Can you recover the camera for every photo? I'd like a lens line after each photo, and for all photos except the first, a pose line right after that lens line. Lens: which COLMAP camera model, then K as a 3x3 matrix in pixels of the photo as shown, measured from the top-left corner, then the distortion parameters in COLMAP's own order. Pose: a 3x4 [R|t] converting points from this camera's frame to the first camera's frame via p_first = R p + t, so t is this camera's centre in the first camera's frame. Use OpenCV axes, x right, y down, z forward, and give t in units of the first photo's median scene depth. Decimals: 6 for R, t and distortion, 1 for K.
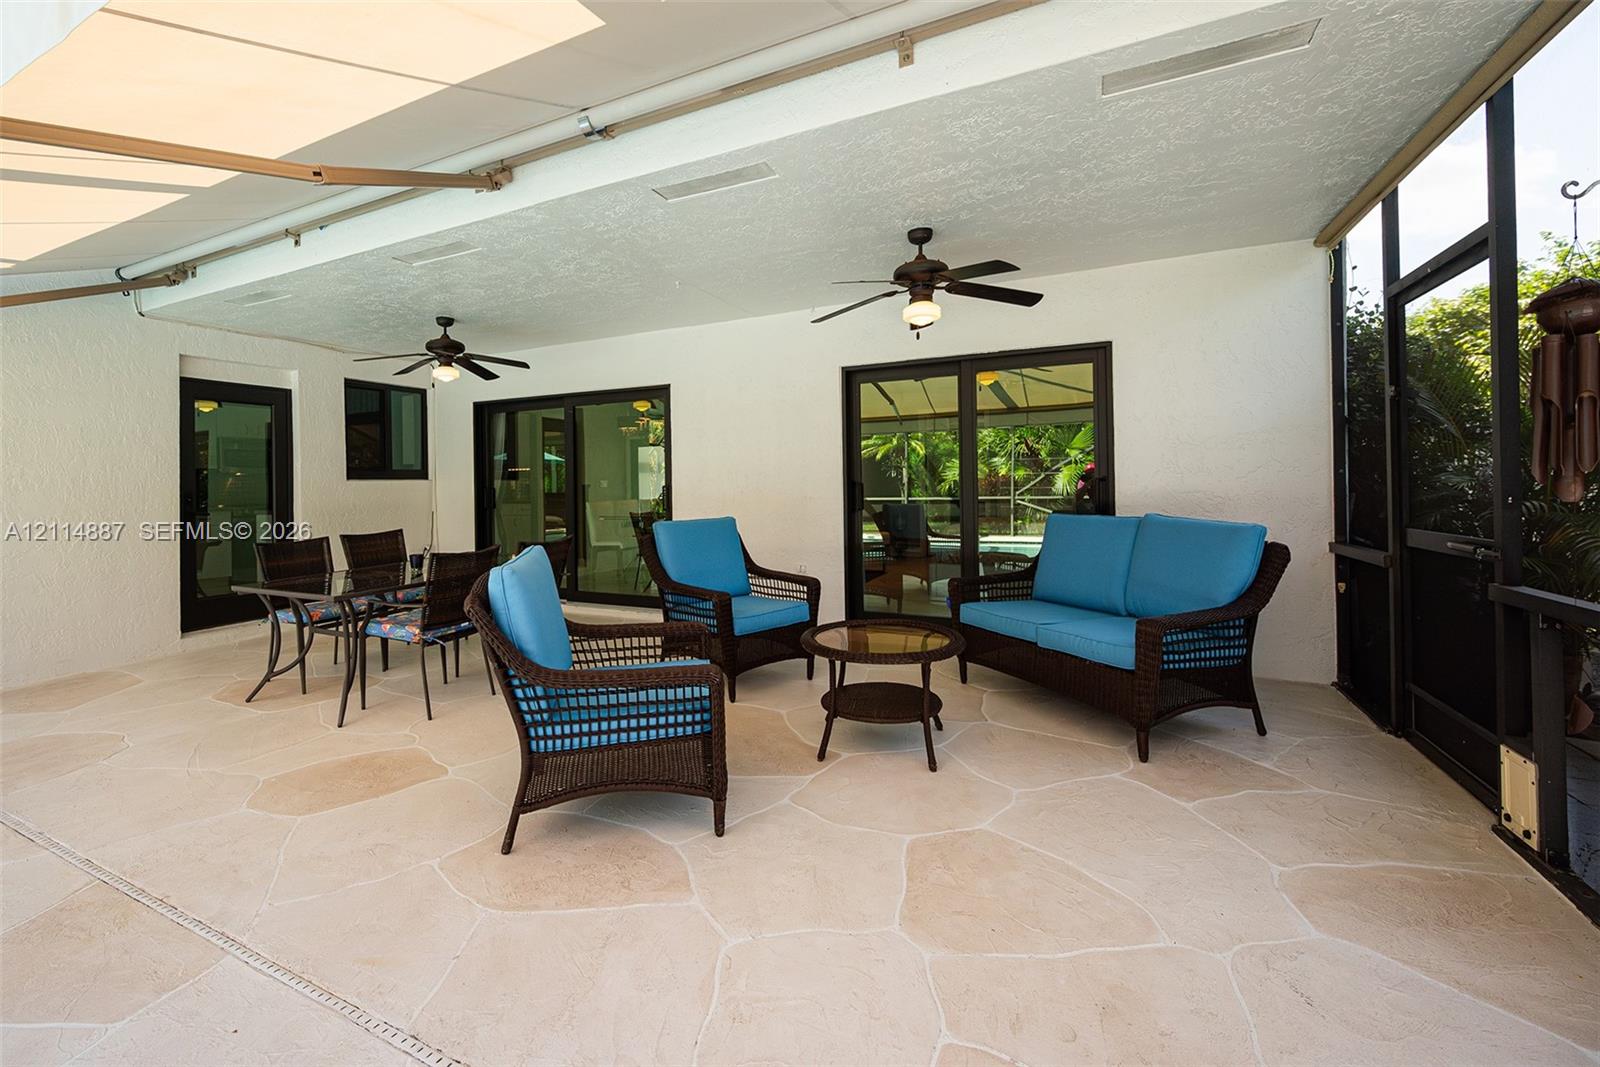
lens RADIAL K [[663.0, 0, 754.5], [0, 663.0, 474.5], [0, 0, 1]] dist [-0.001696, -0.000445]
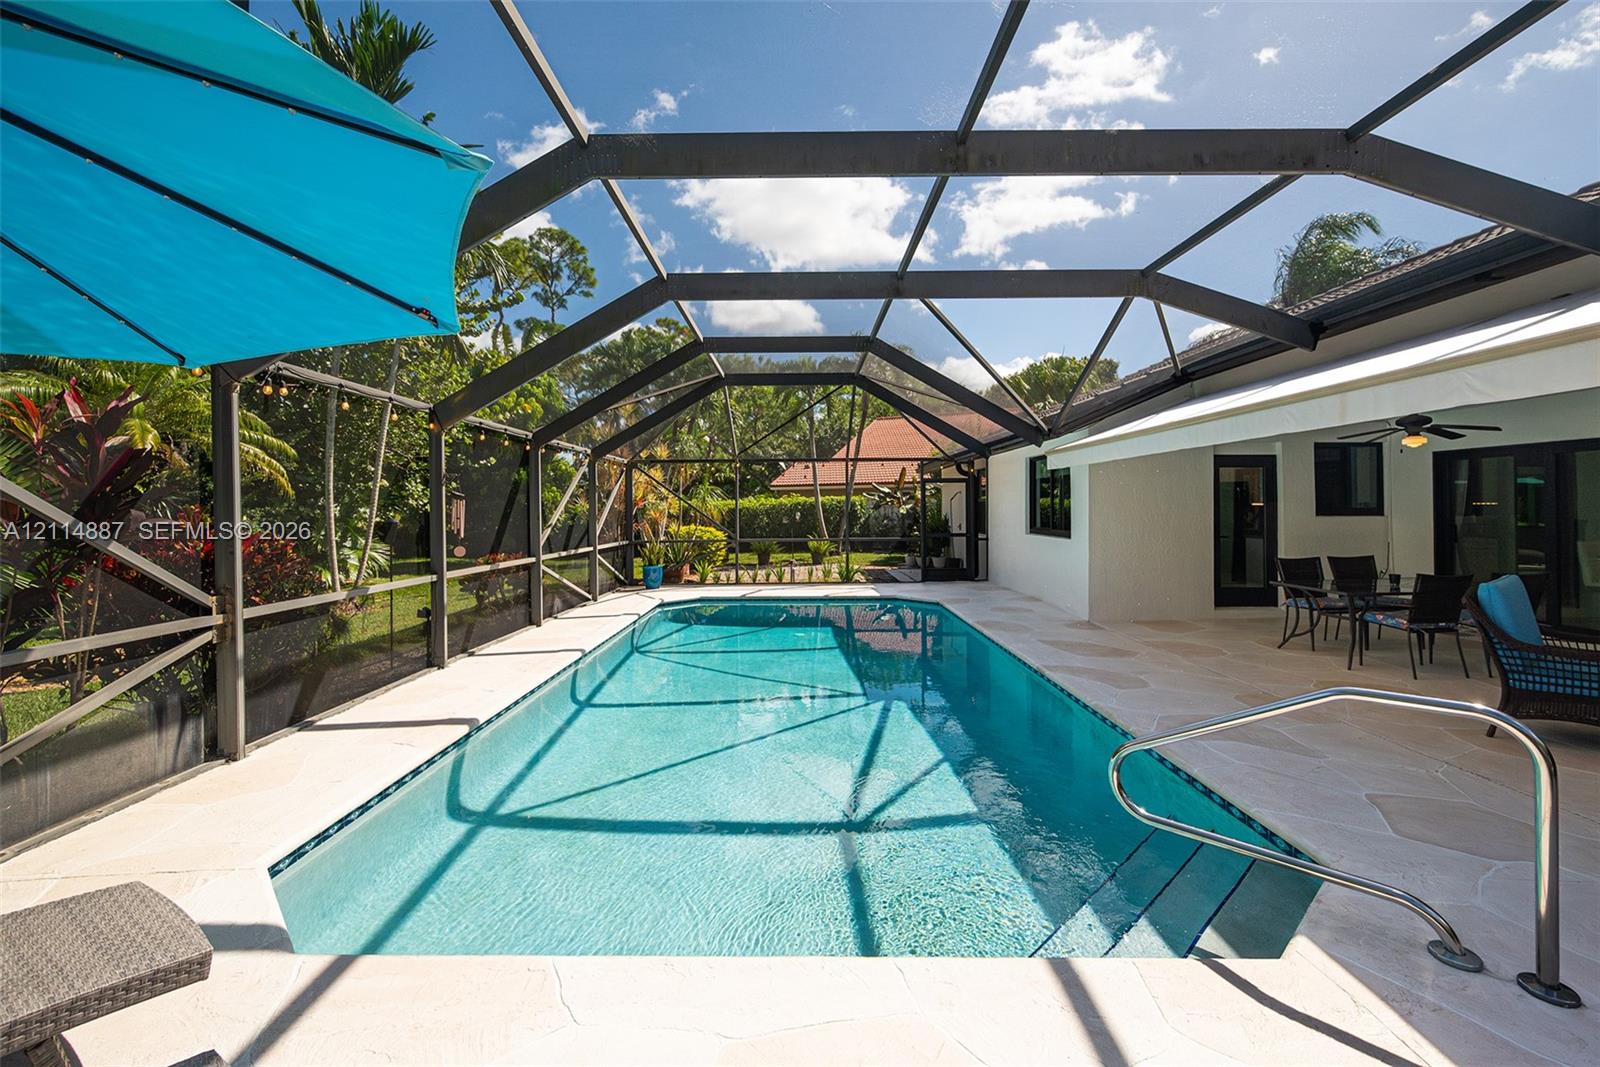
lens RADIAL K [[664.3, 0, 801.4], [0, 664.3, 508.4], [0, 0, 1]] dist [-0.000088, -0.000131]
pose [[0.428227, 0.011548, -0.903597, 0.255002], [0.011191, 0.999774, 0.018081, -0.066516], [0.903602, -0.017854, 0.428001, -0.823658]]
